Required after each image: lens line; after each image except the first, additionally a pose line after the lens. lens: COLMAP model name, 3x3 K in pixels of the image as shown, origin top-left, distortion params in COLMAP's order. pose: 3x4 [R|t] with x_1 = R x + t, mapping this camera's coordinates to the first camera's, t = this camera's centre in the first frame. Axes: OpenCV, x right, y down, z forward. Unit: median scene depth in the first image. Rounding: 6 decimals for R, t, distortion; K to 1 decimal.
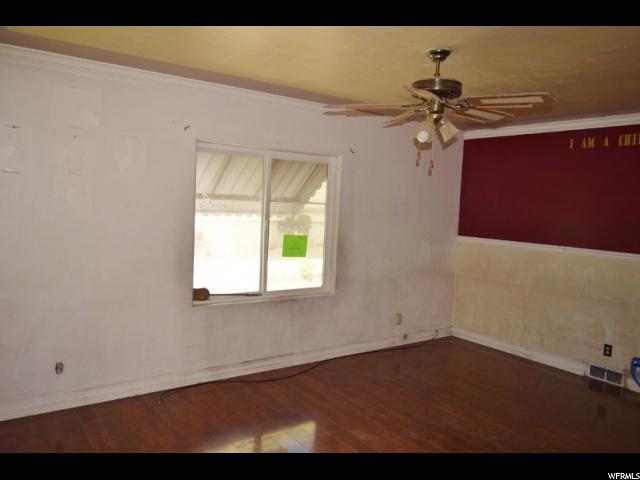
lens RADIAL K [[491.3, 0, 316.5], [0, 491.3, 240.1], [0, 0, 1]] dist [-0.020381, 0.000176]
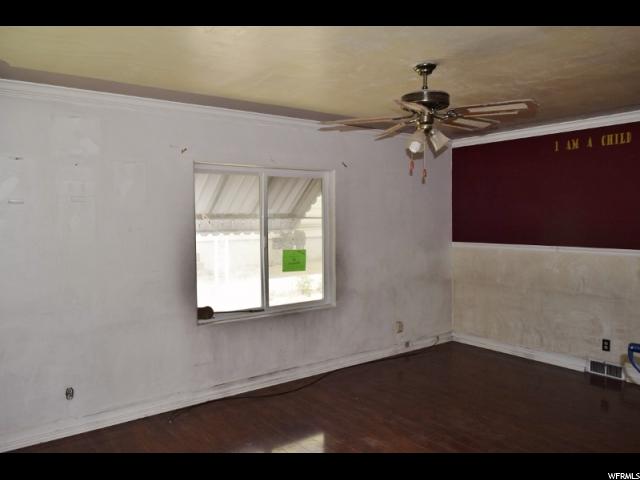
lens RADIAL K [[491.3, 0, 316.5], [0, 491.3, 240.1], [0, 0, 1]] dist [-0.020381, 0.000176]
pose [[0.998328, -0.055683, 0.015526, -0.012126], [0.056150, 0.997925, -0.031497, 0.004743], [-0.013740, 0.032316, 0.999383, -0.020306]]
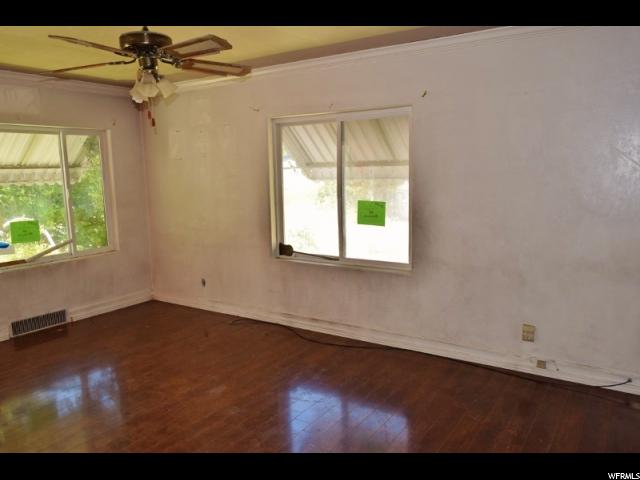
lens RADIAL K [[491.3, 0, 316.5], [0, 491.3, 240.1], [0, 0, 1]] dist [-0.020381, 0.000176]
pose [[0.347053, 0.081023, -0.934339, 0.822580], [-0.036684, 0.996671, 0.072802, -0.000797], [0.937128, 0.009009, 0.348870, 0.618328]]
